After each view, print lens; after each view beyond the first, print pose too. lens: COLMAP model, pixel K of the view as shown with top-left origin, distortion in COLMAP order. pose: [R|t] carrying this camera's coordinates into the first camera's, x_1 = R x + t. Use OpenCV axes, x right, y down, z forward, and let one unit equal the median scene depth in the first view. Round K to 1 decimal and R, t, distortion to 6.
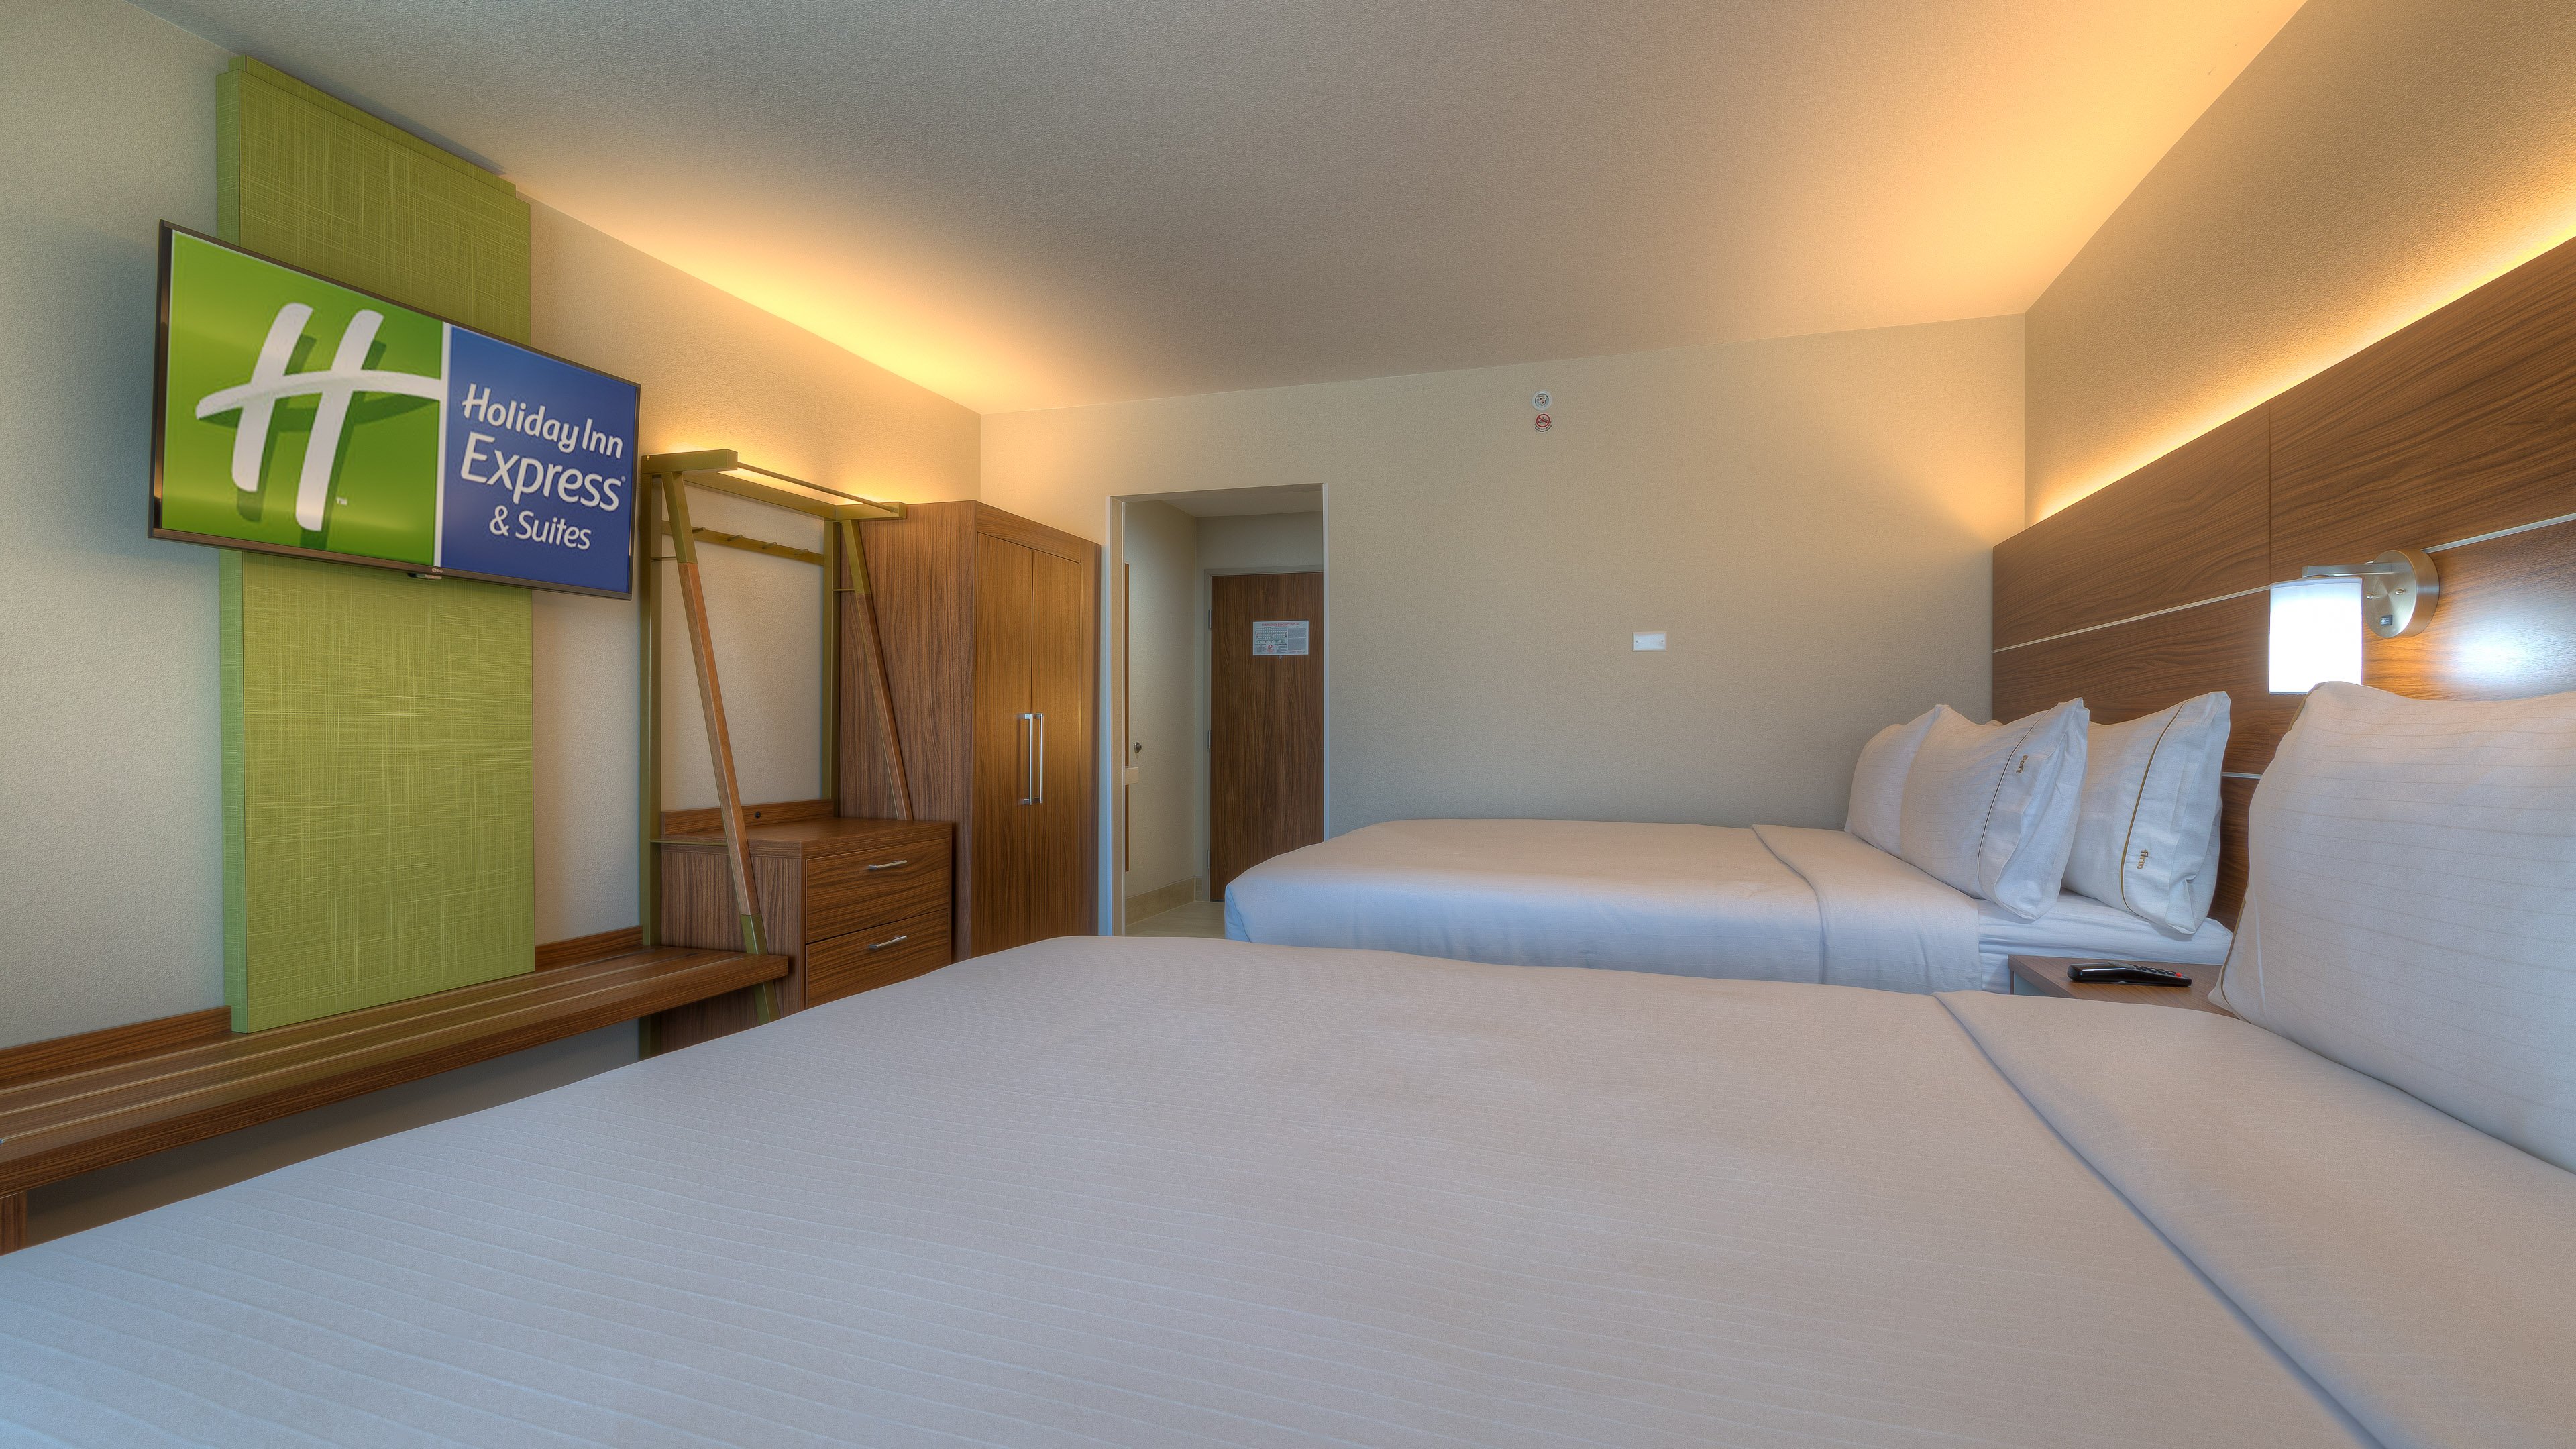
lens RADIAL K [[1154.1, 0, 1292.4], [0, 1154.1, 763.6], [0, 0, 1]] dist [-0.001812, -0.000189]
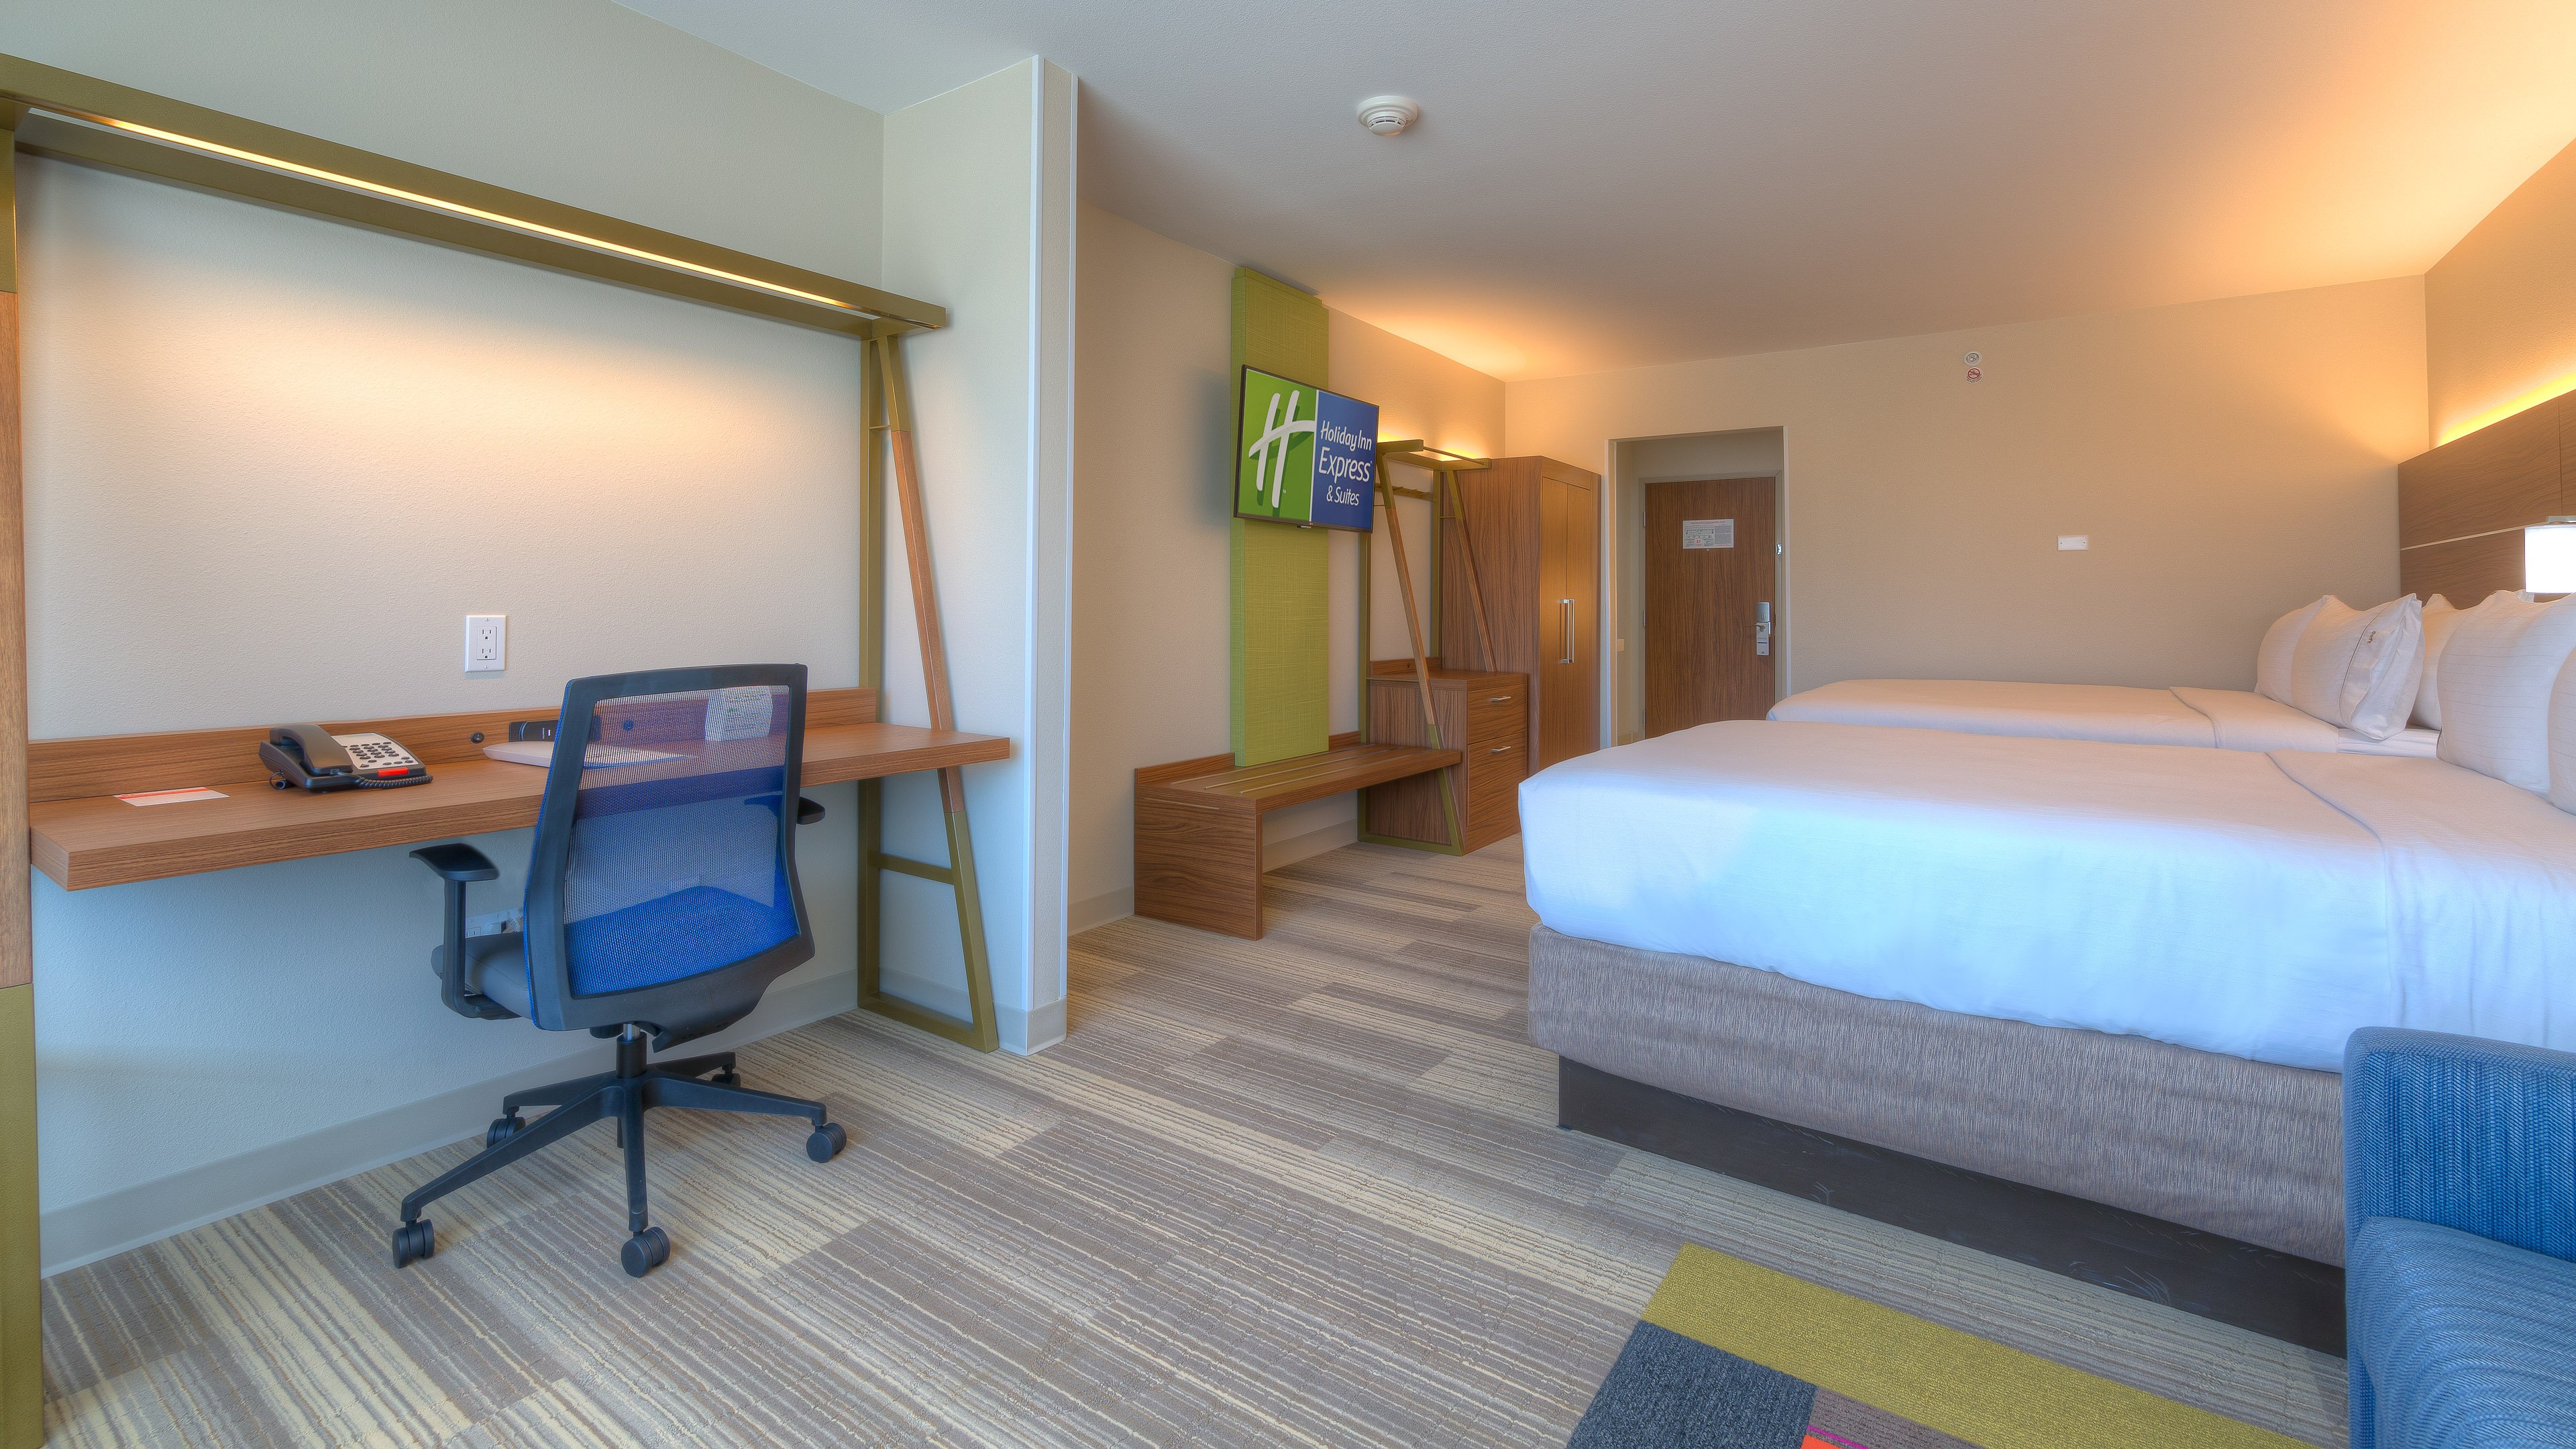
lens RADIAL K [[1128.1, 0, 1285.2], [0, 1128.1, 593.2], [0, 0, 1]] dist [0.000477, 0.000174]
pose [[0.955699, -0.001321, -0.294342, -0.211809], [-0.011436, 0.999068, -0.041615, 0.015218], [0.294123, 0.043138, 0.954794, -0.606333]]
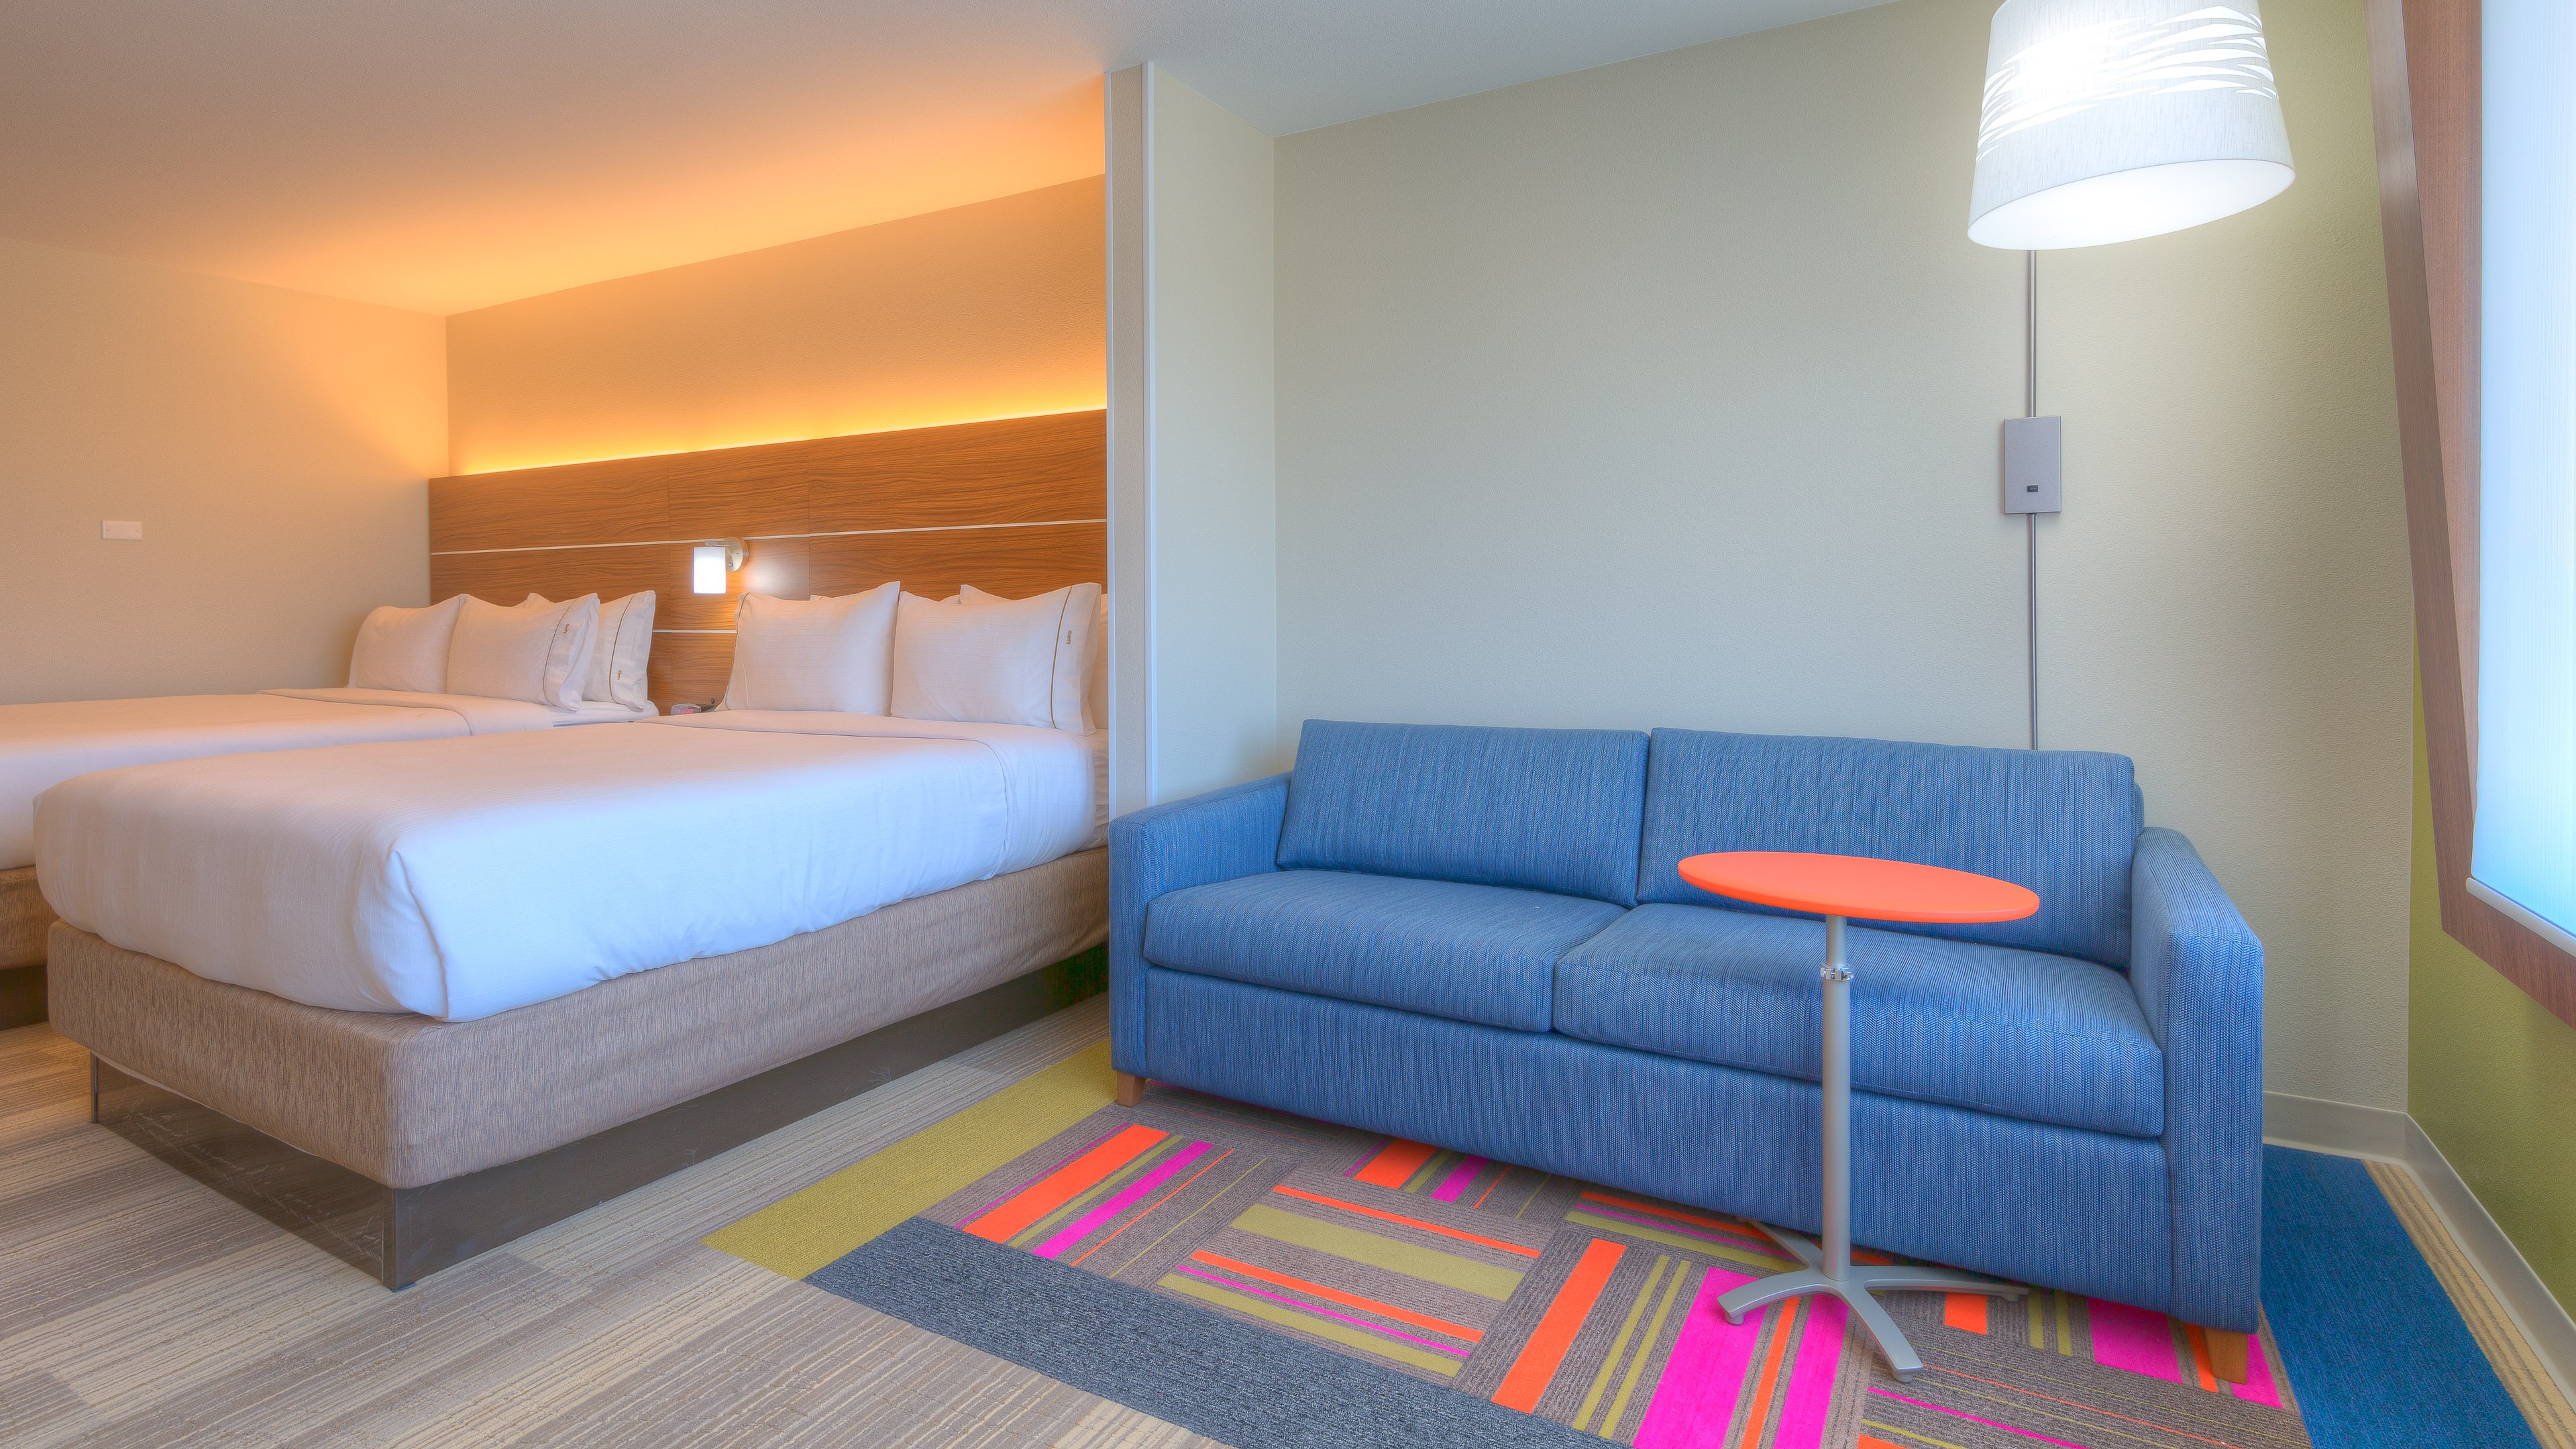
lens RADIAL K [[1229.0, 0, 1285.3], [0, 1229.0, 607.4], [0, 0, 1]] dist [-0.000161, 0.000375]
pose [[0.211831, -0.010238, 0.977253, -0.777725], [0.035944, 0.999350, 0.002678, 0.002078], [-0.976645, 0.034560, 0.212062, -0.407722]]
